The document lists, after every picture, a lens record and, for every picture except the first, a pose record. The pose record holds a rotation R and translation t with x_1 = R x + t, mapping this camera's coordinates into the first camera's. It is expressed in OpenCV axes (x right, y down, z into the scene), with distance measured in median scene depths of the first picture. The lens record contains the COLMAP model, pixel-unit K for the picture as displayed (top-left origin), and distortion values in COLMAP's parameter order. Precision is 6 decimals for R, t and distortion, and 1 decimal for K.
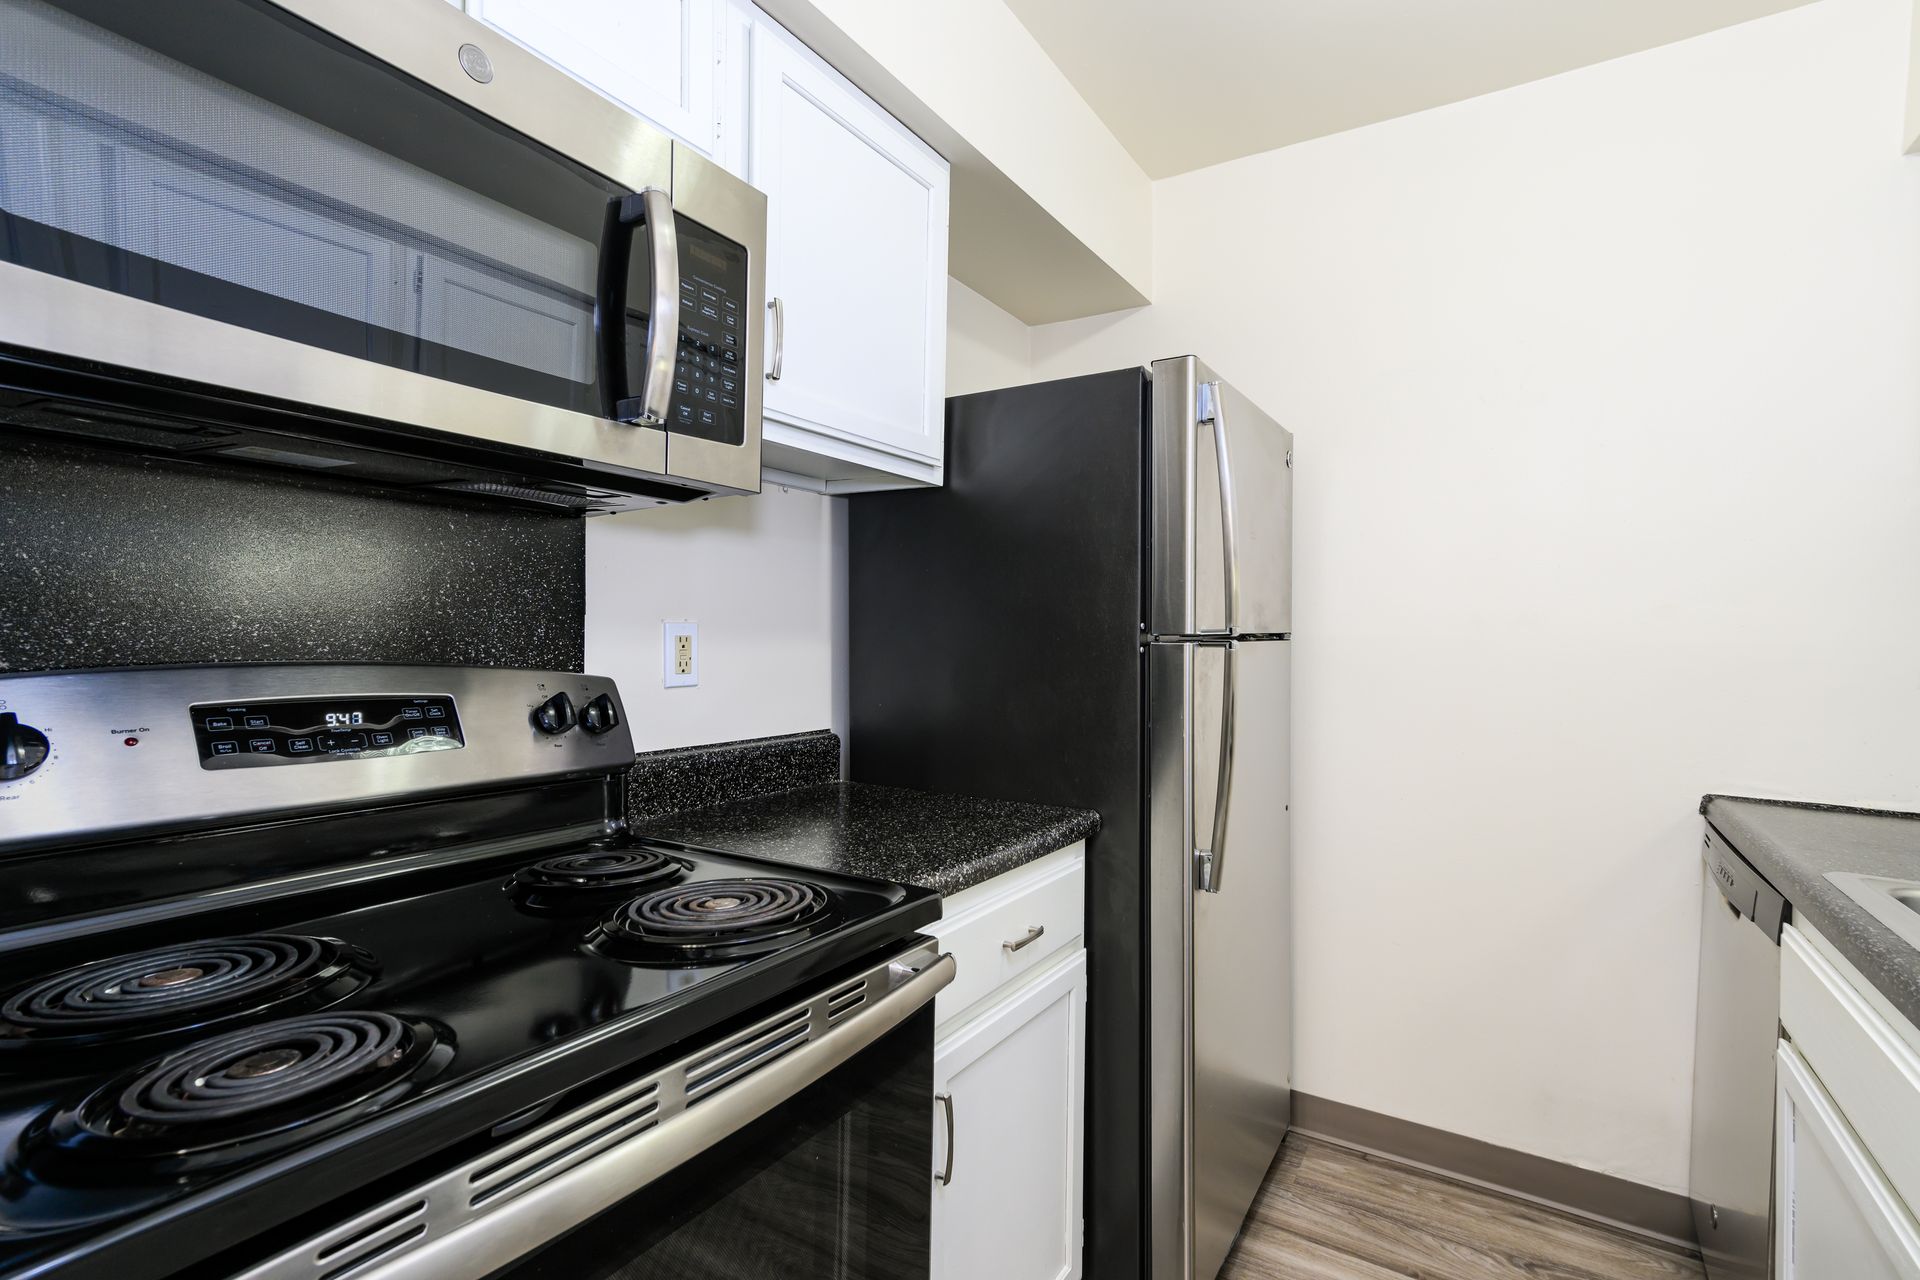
lens RADIAL K [[856.7, 0, 1020.9], [0, 856.7, 669.3], [0, 0, 1]] dist [0.005495, 0.001746]
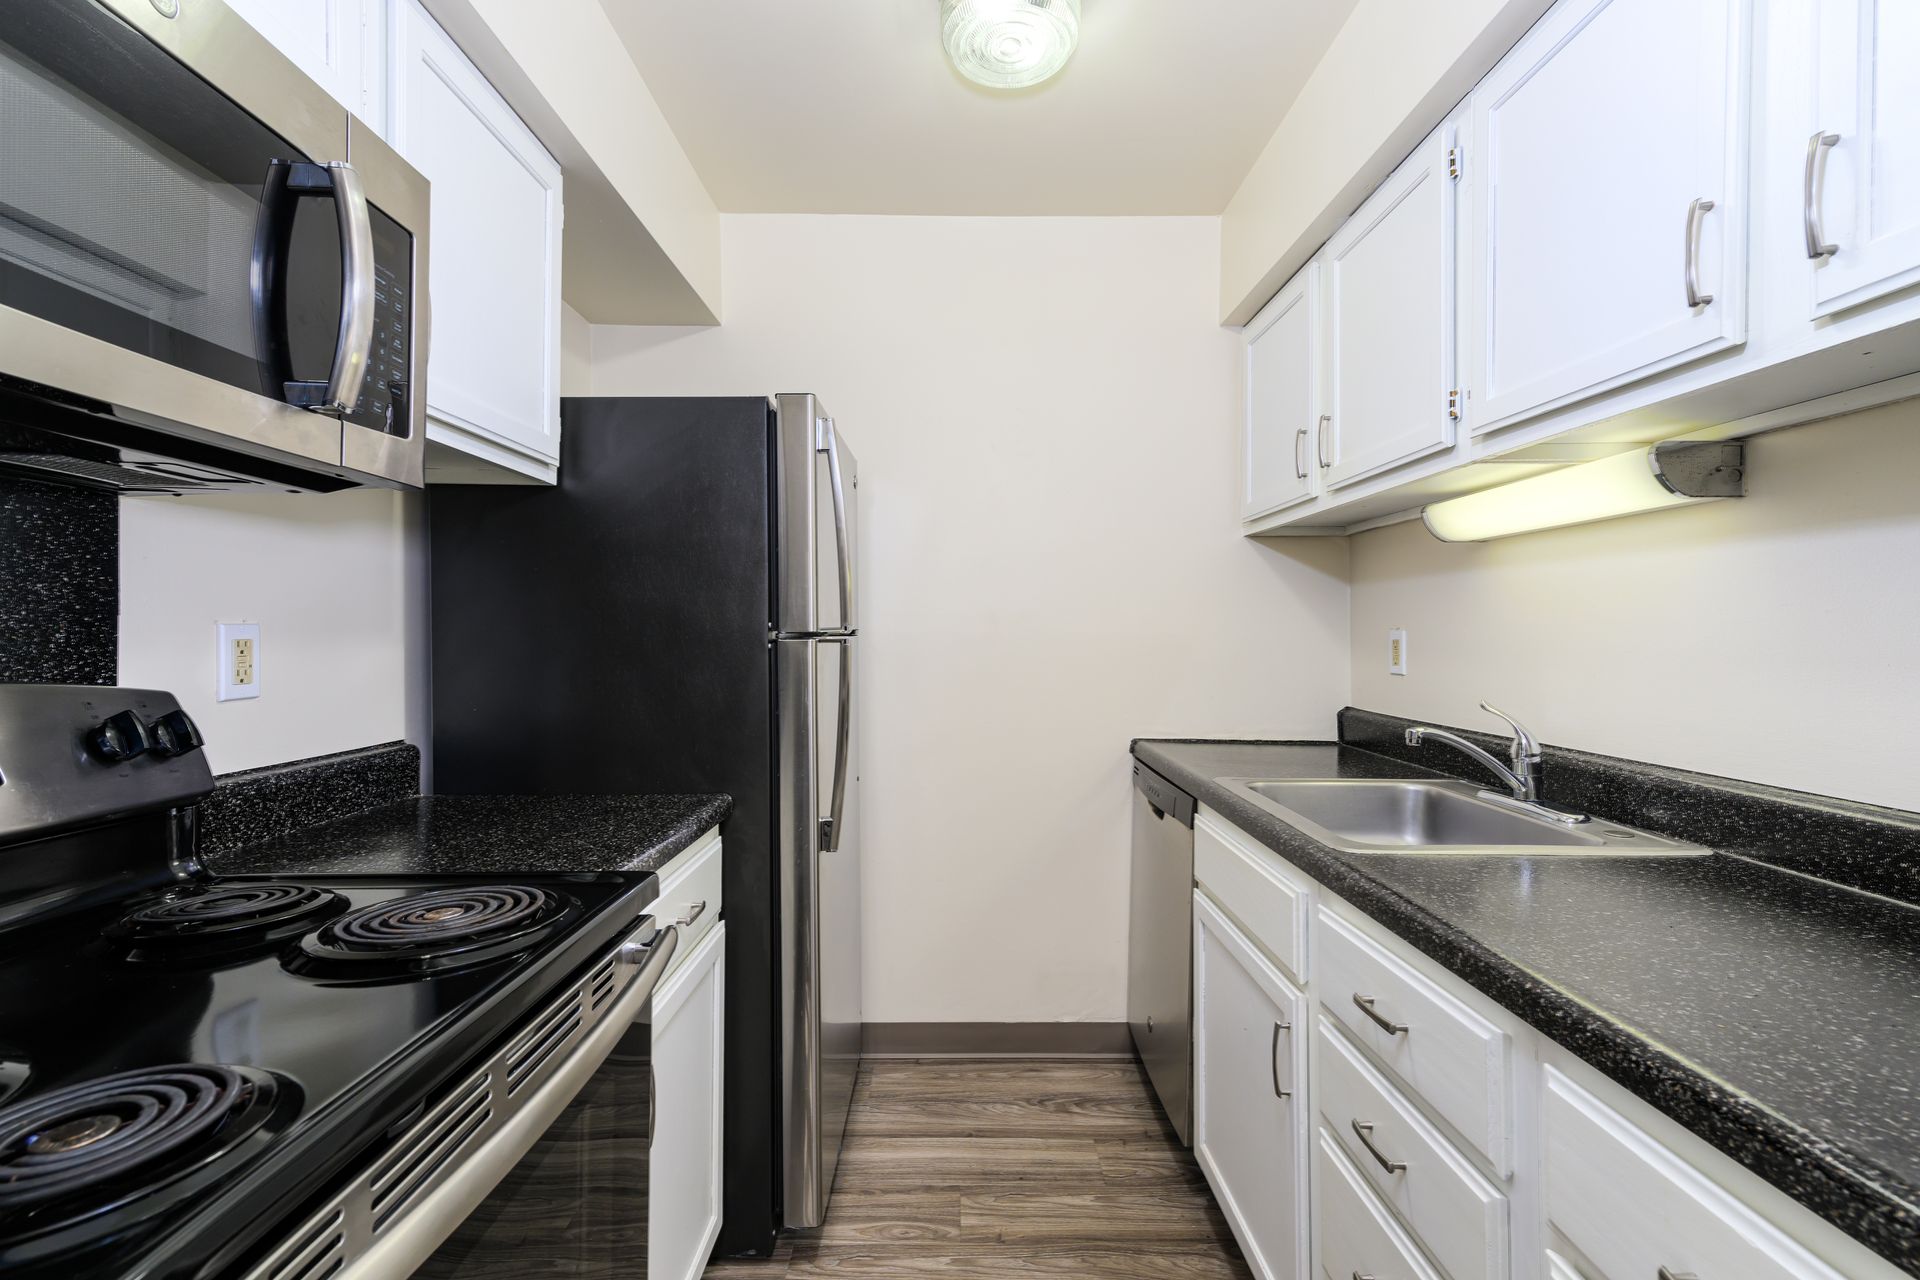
lens RADIAL K [[856.7, 0, 944.1], [0, 856.7, 659.3], [0, 0, 1]] dist [0.005495, 0.001746]
pose [[0.860441, -0.026132, 0.508880, -0.239364], [0.028375, 0.999592, 0.003353, -0.002582], [-0.508760, 0.011554, 0.860831, -0.092674]]
